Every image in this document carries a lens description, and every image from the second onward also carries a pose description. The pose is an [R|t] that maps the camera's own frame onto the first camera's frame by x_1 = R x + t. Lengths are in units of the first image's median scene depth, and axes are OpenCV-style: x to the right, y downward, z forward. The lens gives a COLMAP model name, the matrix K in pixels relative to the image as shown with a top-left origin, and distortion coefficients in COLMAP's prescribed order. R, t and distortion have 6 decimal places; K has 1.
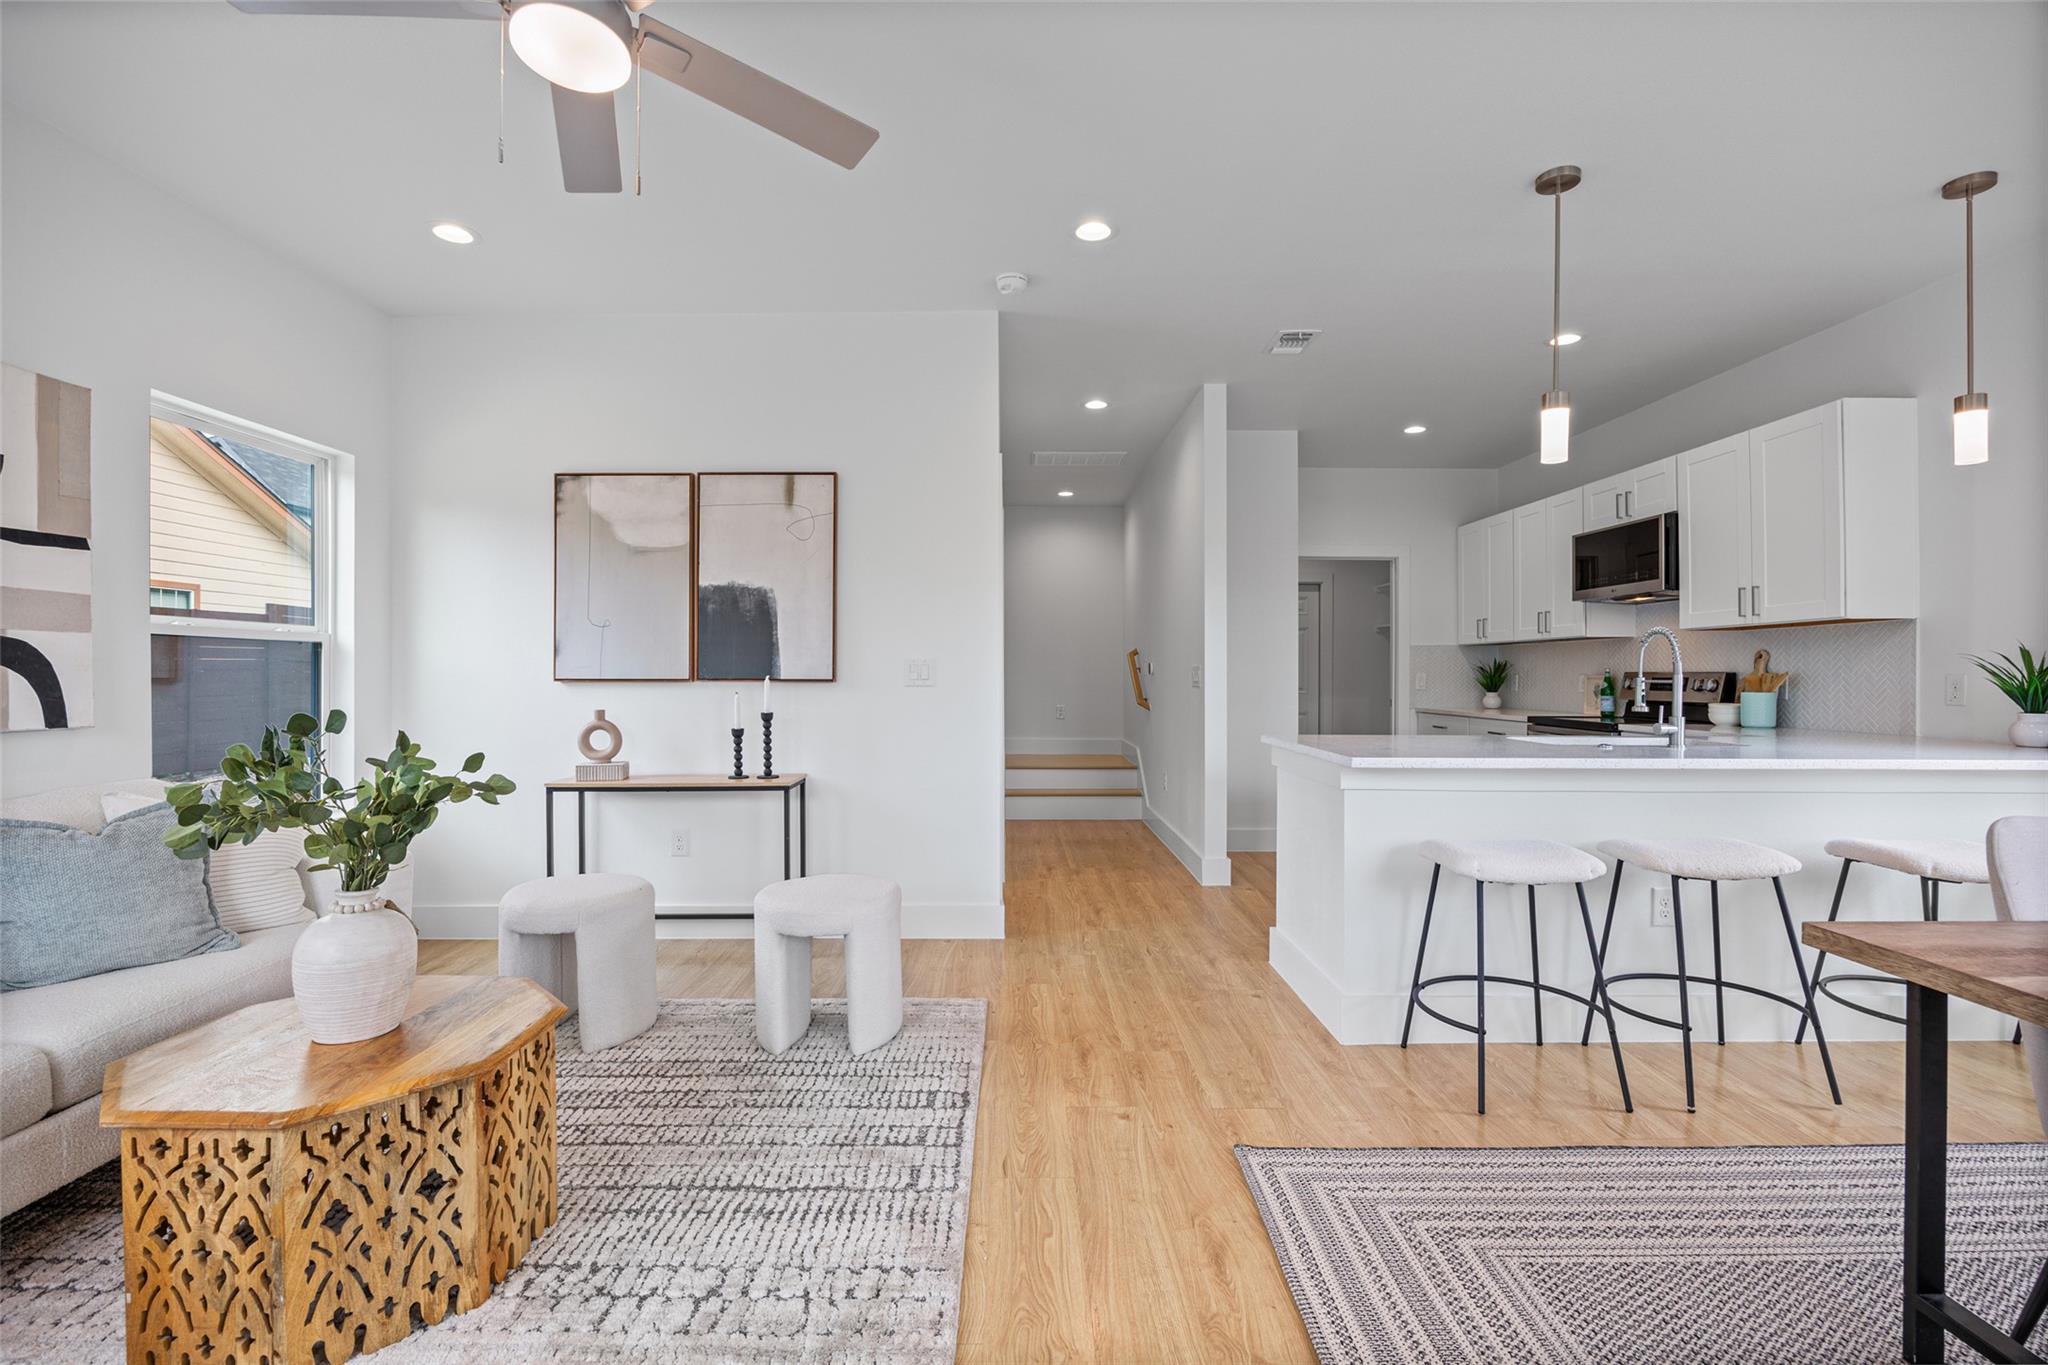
lens RADIAL K [[904.8, 0, 1022.0], [0, 904.8, 678.7], [0, 0, 1]] dist [-0.010637, 0.000138]
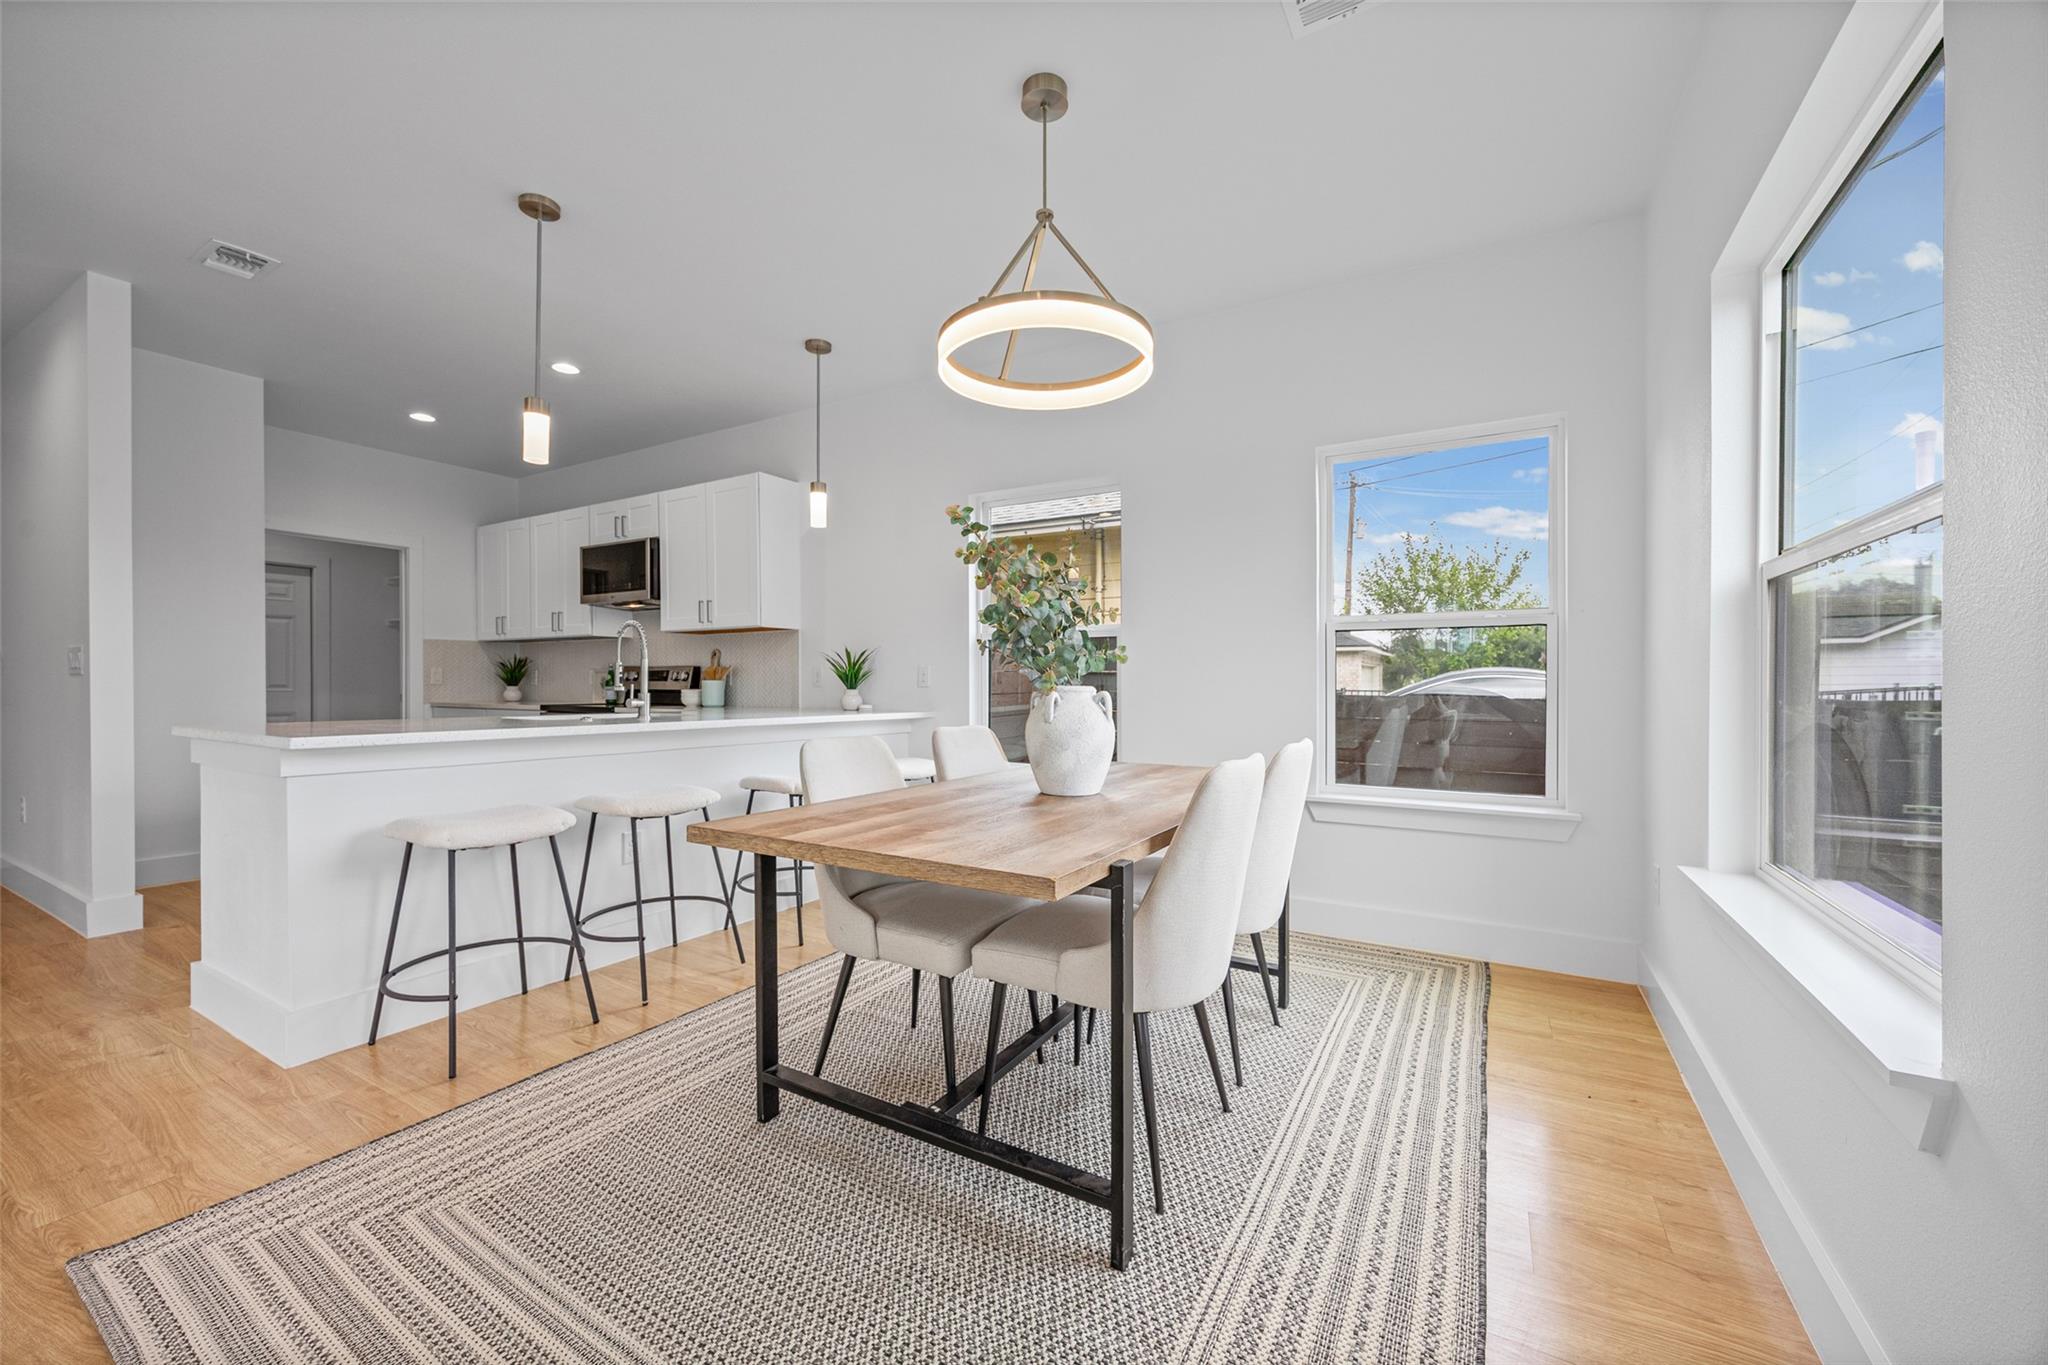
lens RADIAL K [[786.8, 0, 1025.1], [0, 786.8, 688.3], [0, 0, 1]] dist [-0.000216, -0.000363]
pose [[0.513710, -0.003767, 0.857955, 0.064839], [0.002014, 0.999993, 0.003185, 0.032626], [-0.857961, 0.000091, 0.513714, -0.009374]]
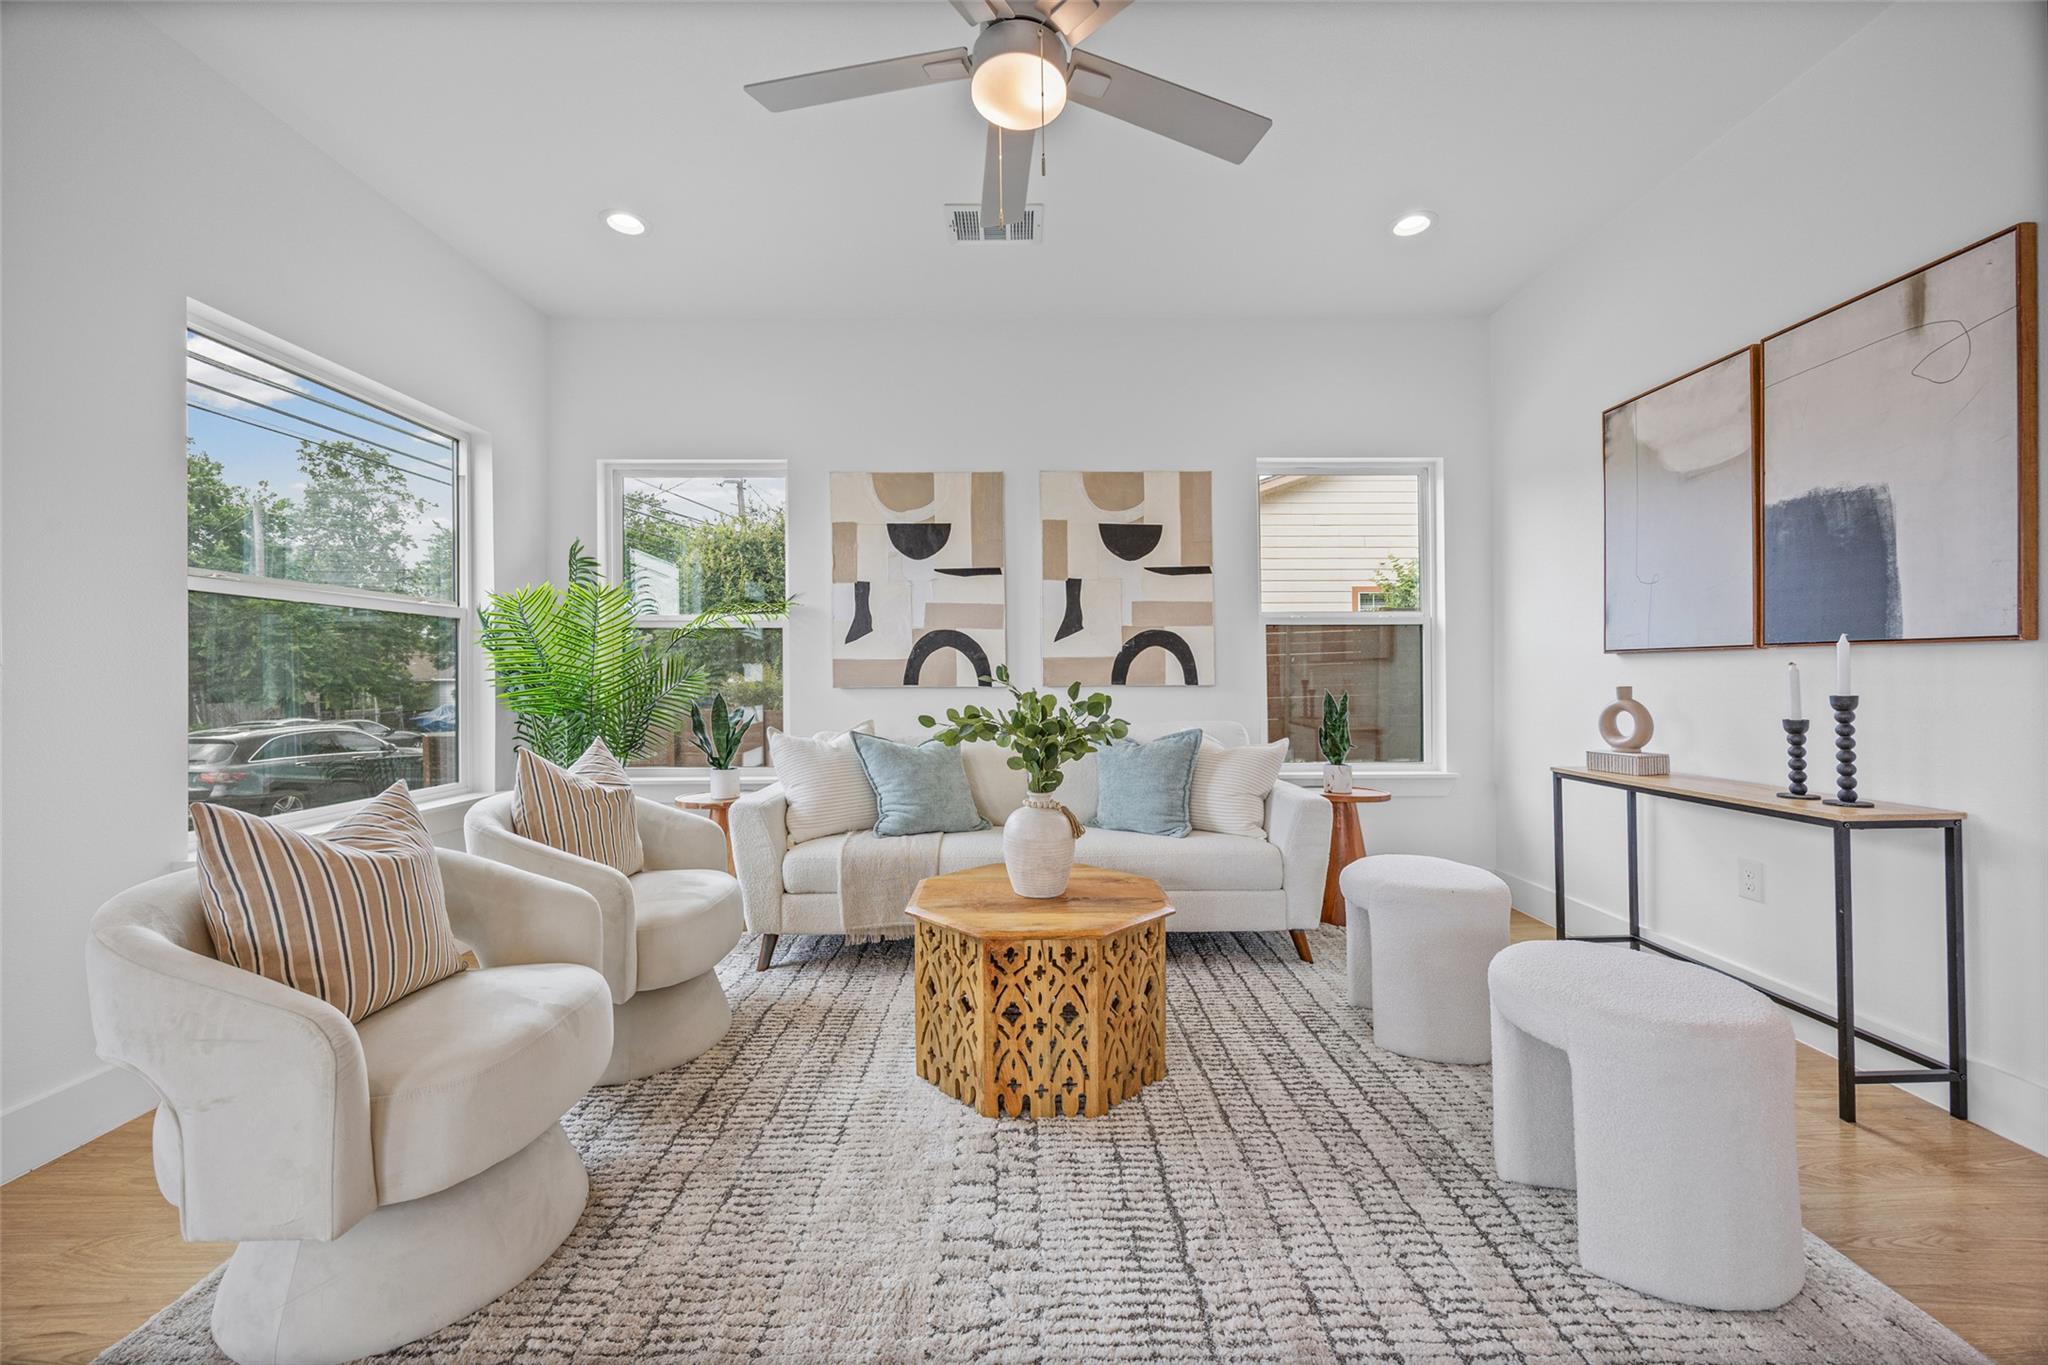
lens RADIAL K [[786.8, 0, 1035.4], [0, 786.8, 674.1], [0, 0, 1]] dist [-0.000216, -0.000363]
pose [[0.002274, 0.000795, -0.999997, 0.274670], [0.000681, 0.999999, 0.000796, 0.025874], [0.999997, -0.000683, 0.002274, 0.539721]]
